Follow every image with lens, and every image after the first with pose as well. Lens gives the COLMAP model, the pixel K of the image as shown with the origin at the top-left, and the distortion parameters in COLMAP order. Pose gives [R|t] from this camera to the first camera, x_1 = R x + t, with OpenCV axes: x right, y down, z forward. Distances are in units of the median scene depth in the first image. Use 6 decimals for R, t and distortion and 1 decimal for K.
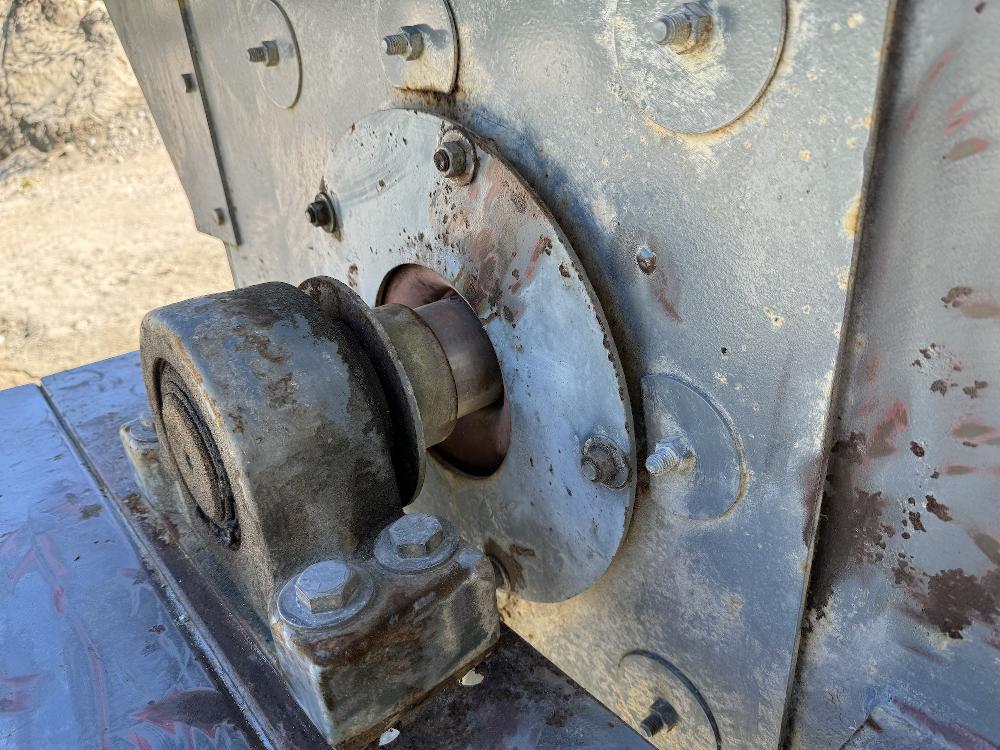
lens RADIAL K [[691.2, 0, 500.0], [0, 691.2, 375.0], [0, 0, 1]] dist [0.029277, -0.041666]
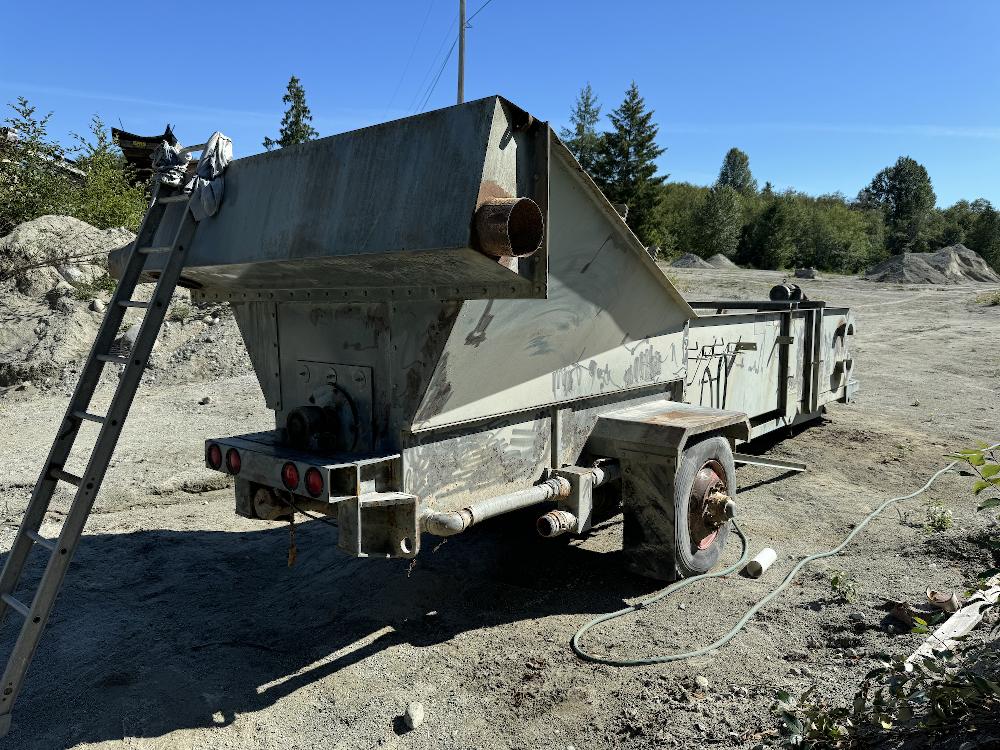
lens RADIAL K [[691.2, 0, 500.0], [0, 691.2, 375.0], [0, 0, 1]] dist [0.029277, -0.041666]
pose [[0.983064, 0.044874, 0.177686, 0.020123], [0.019796, 0.937886, -0.346379, 0.123821], [-0.182192, 0.344030, 0.921113, -0.361597]]
